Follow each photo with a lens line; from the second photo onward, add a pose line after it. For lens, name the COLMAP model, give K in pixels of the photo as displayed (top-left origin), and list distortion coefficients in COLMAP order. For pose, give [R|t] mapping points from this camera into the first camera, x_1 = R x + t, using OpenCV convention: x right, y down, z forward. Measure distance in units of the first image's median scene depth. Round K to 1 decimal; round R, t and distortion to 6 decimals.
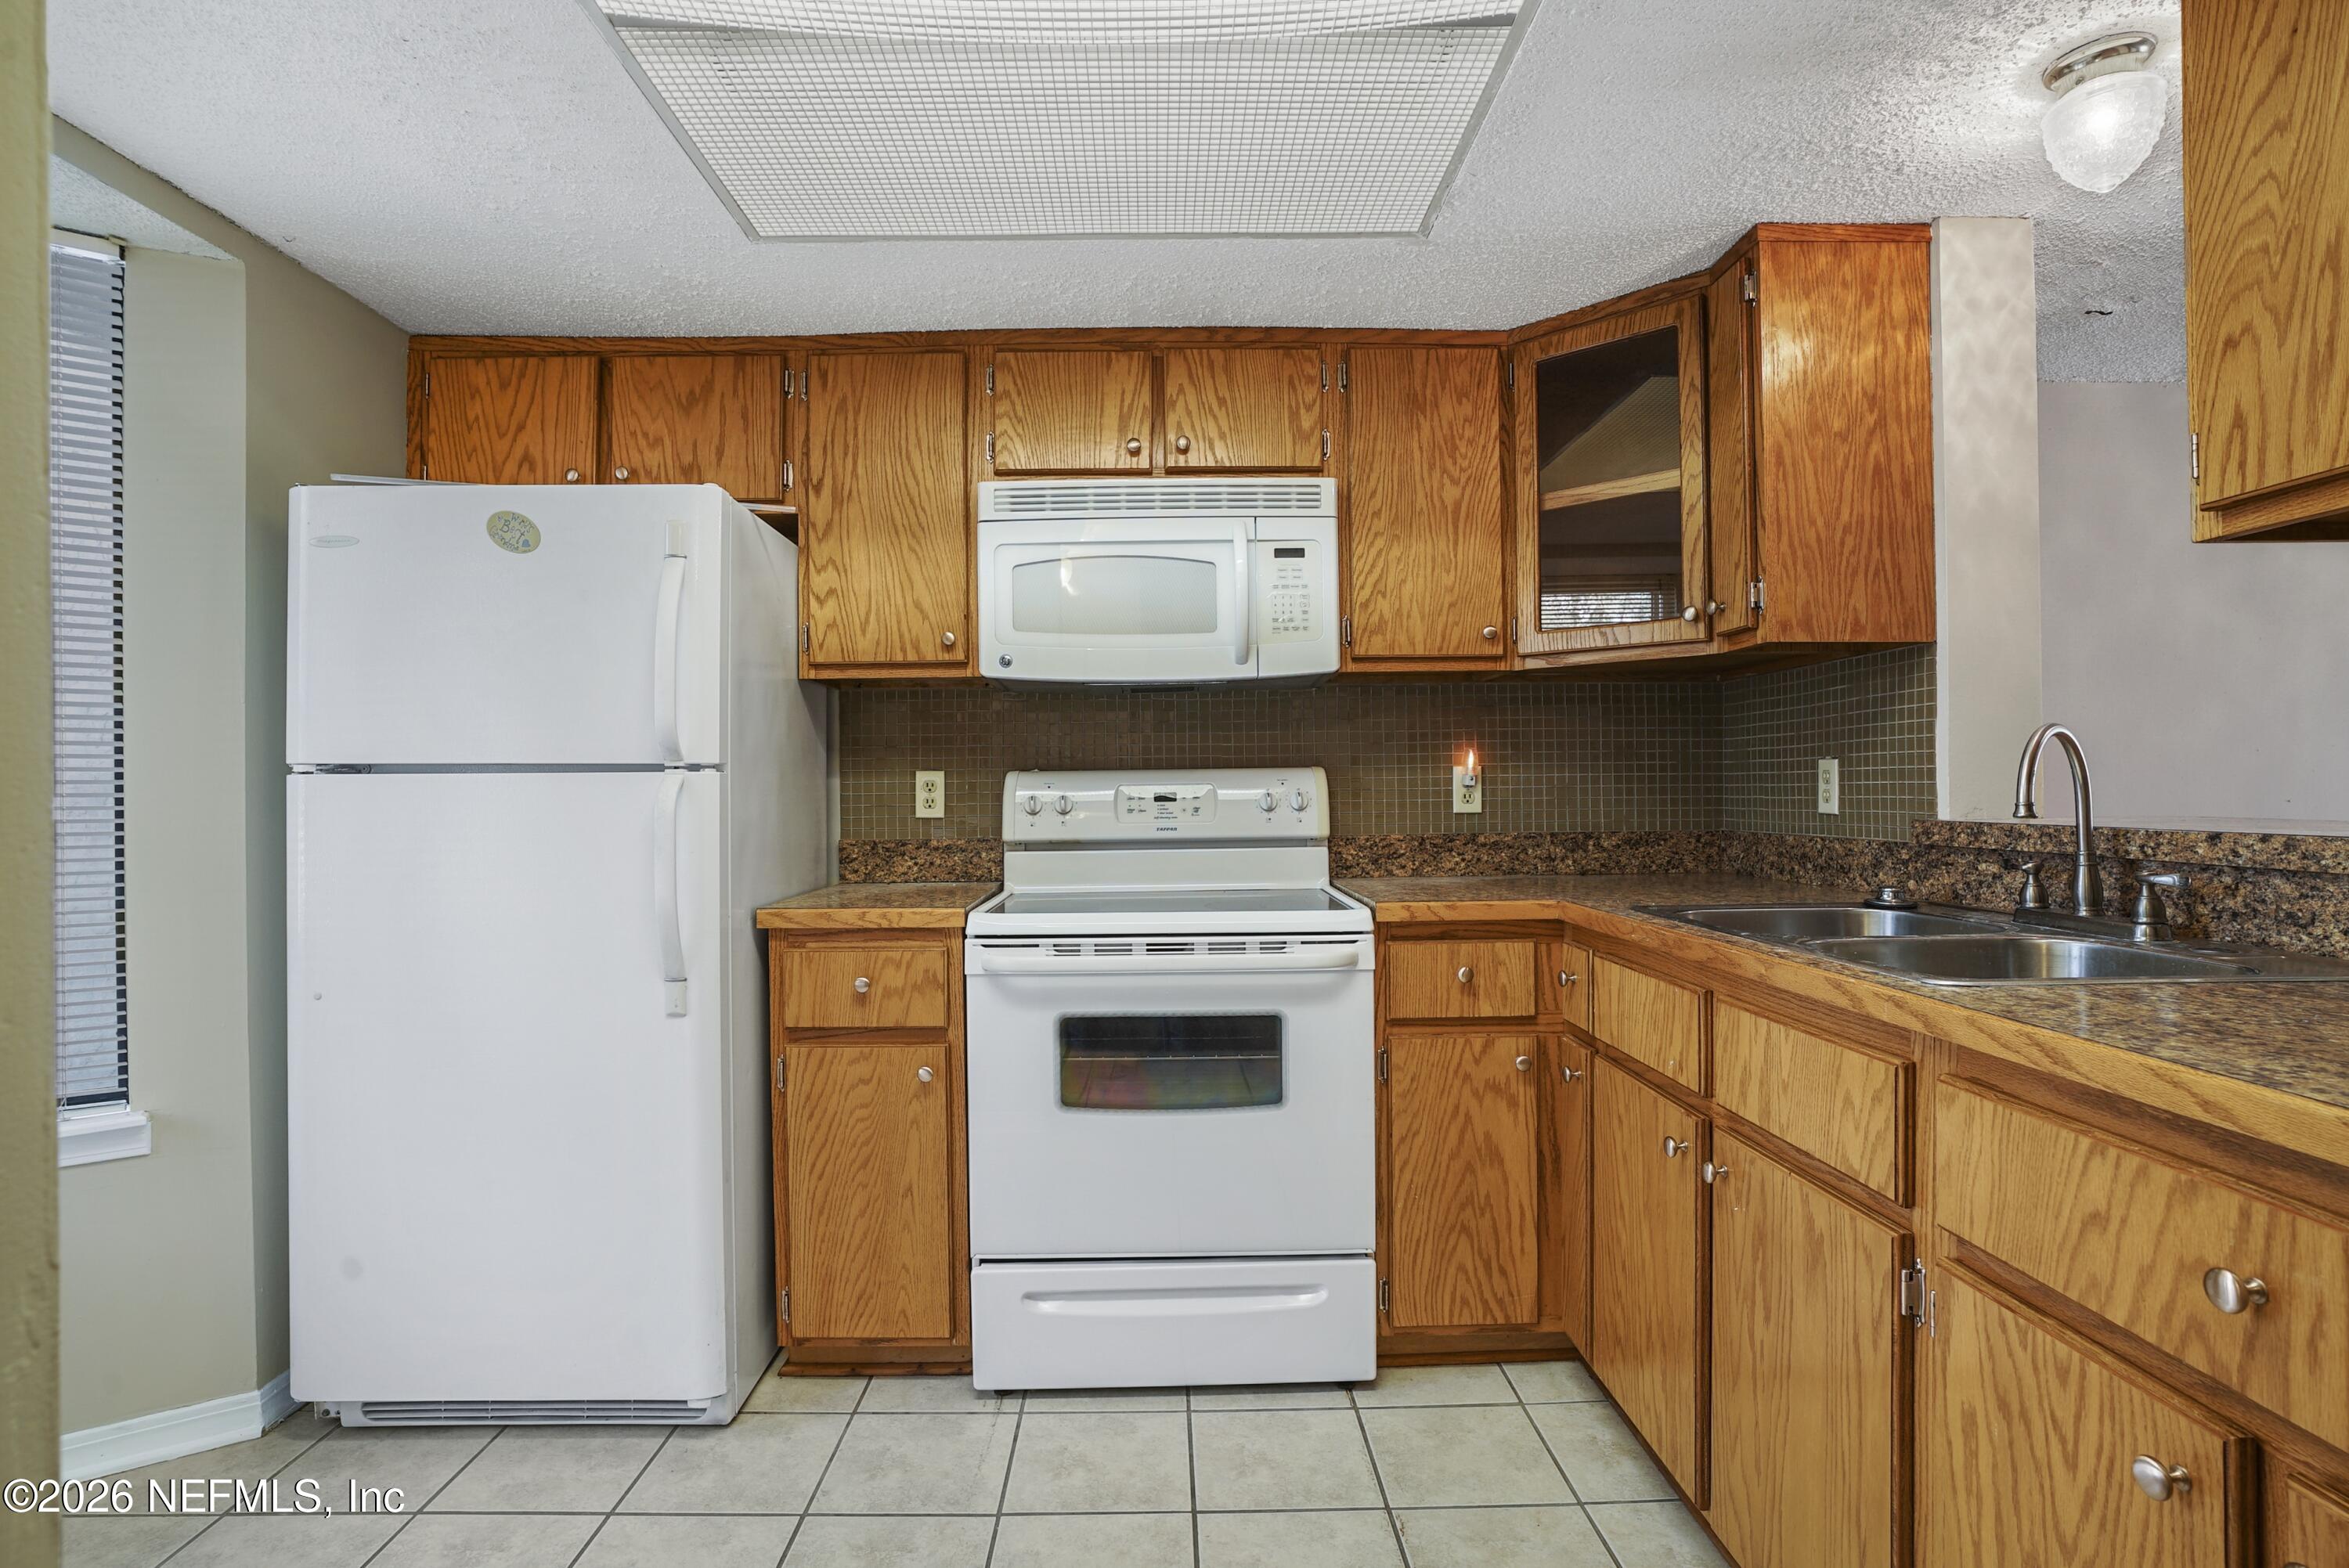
lens RADIAL K [[1190.9, 0, 1152.2], [0, 1190.9, 784.2], [0, 0, 1]] dist [-0.064287, 0.030212]
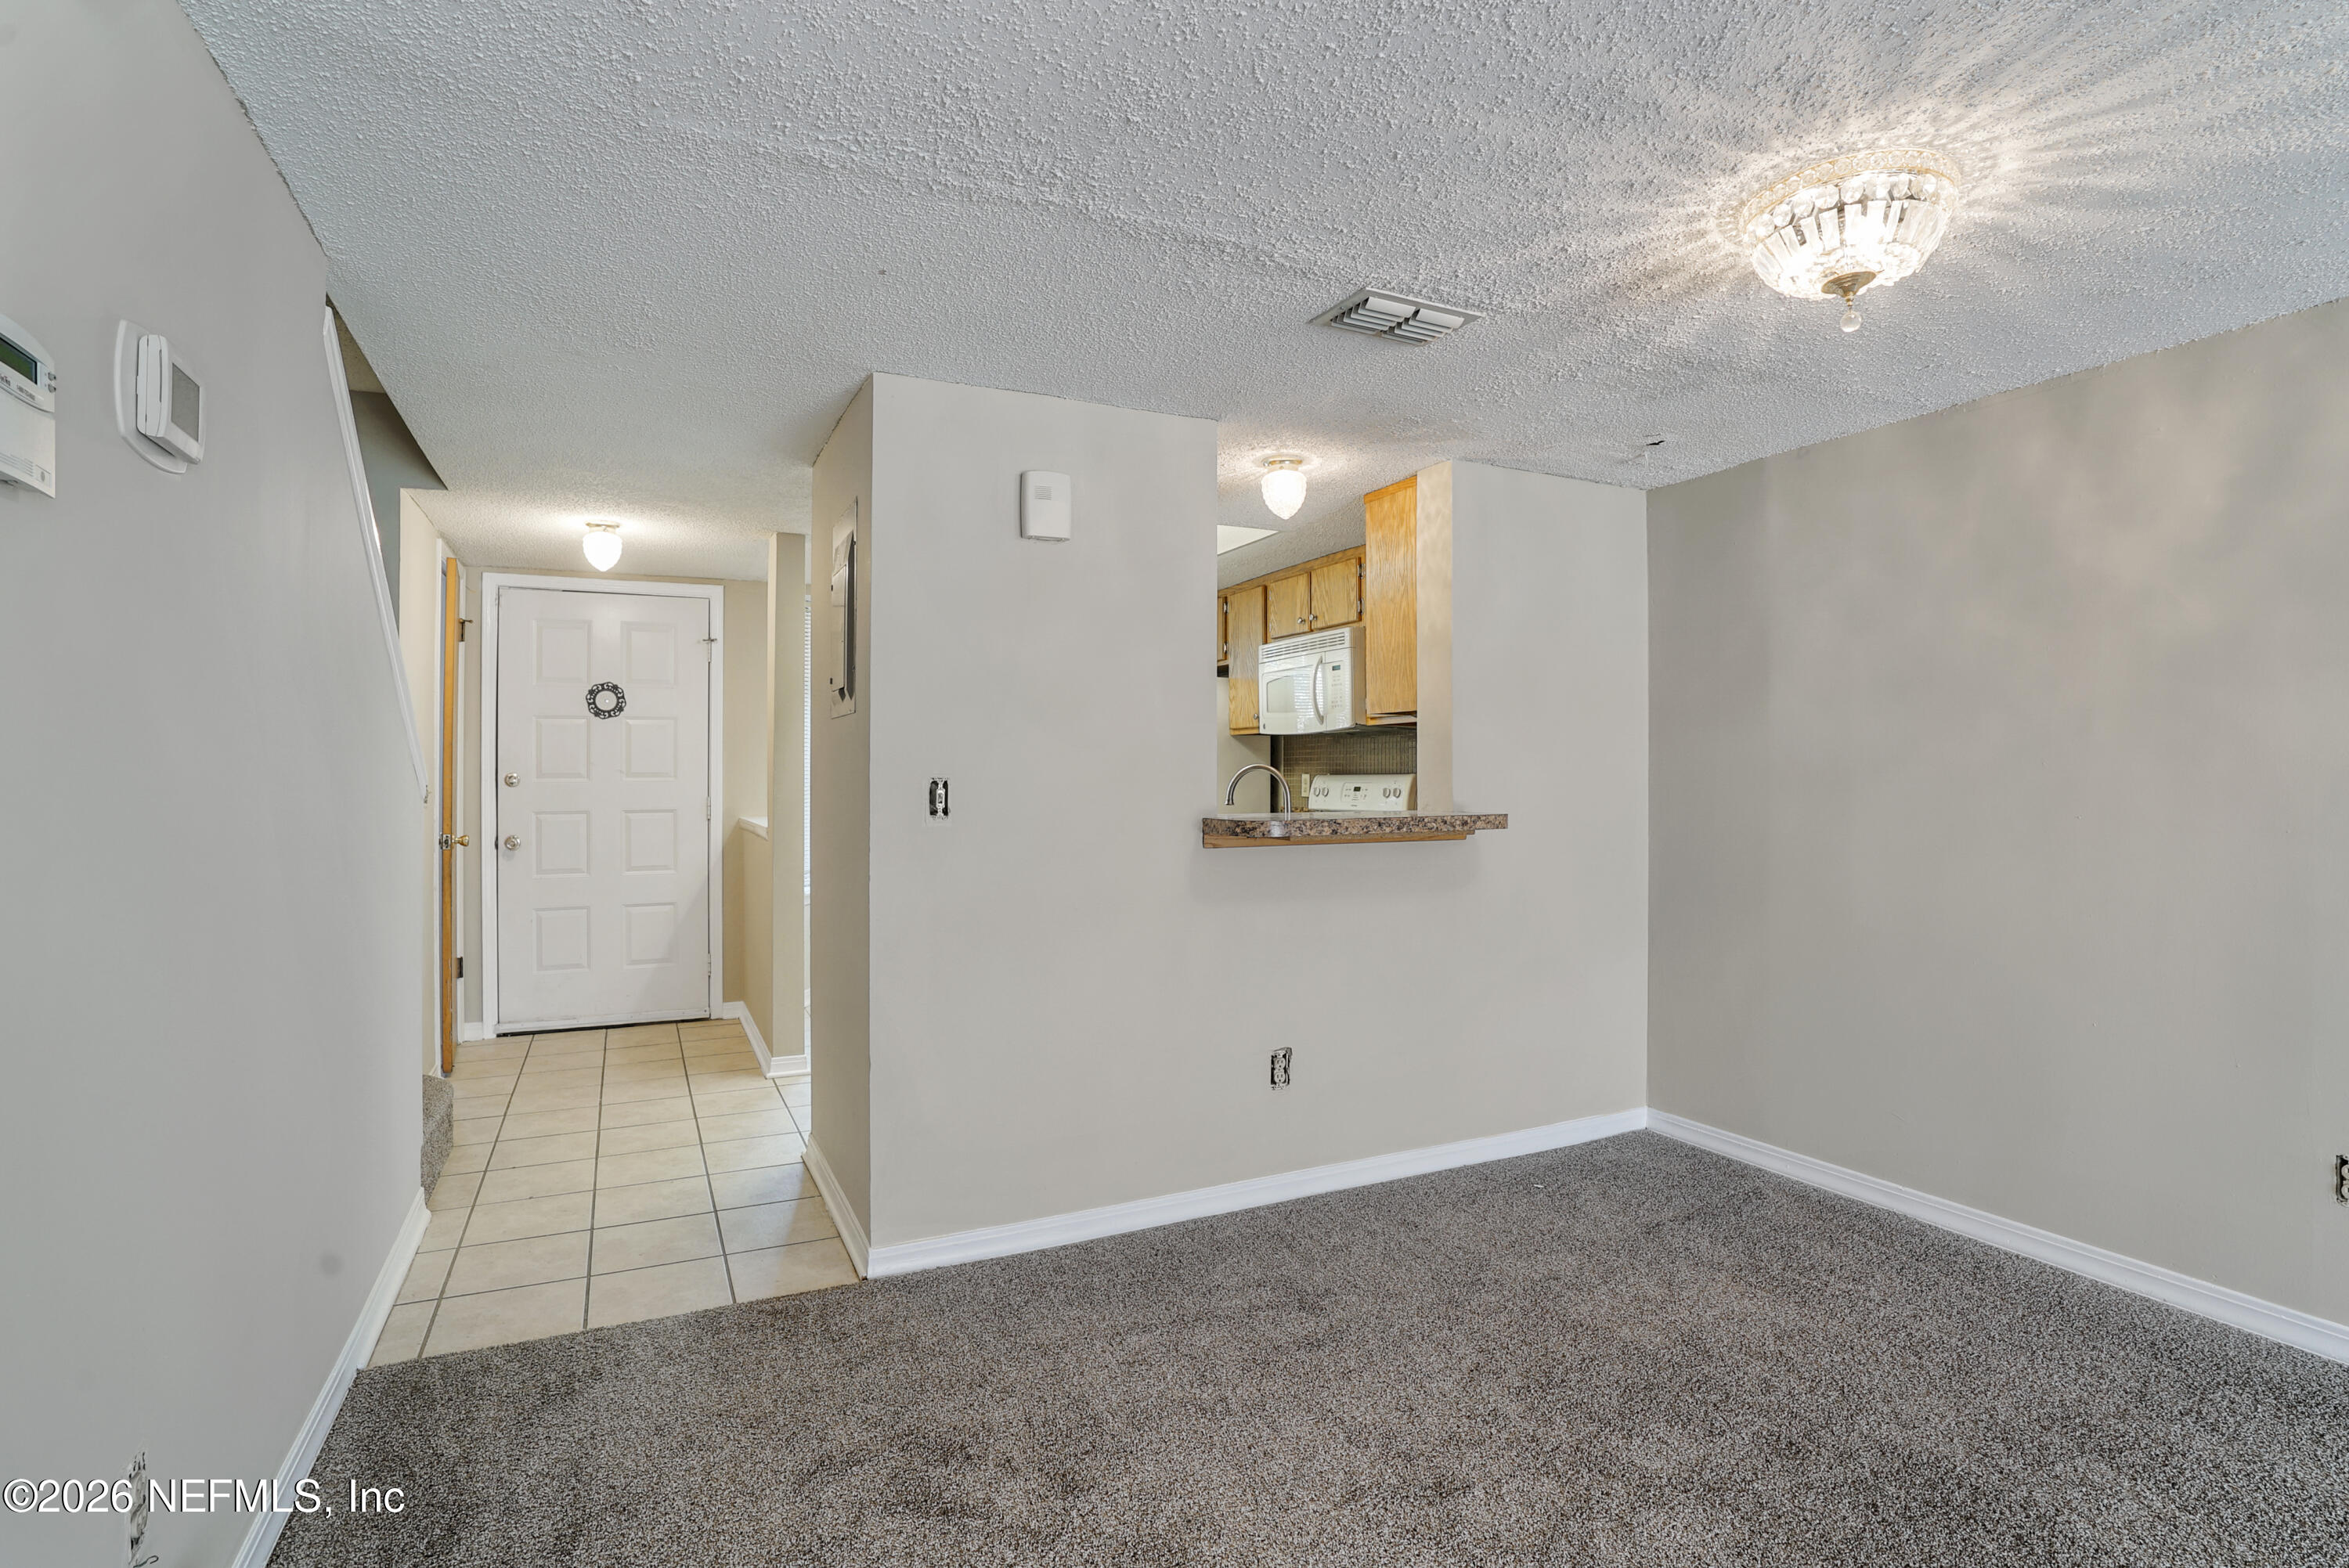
lens RADIAL K [[1166.8, 0, 1177.5], [0, 1166.8, 777.9], [0, 0, 1]] dist [-0.064006, 0.027758]
pose [[0.420234, 0.010162, -0.907359, 2.010690], [-0.003835, 0.999948, 0.009423, -0.027541], [0.907408, -0.000480, 0.420251, -0.080649]]
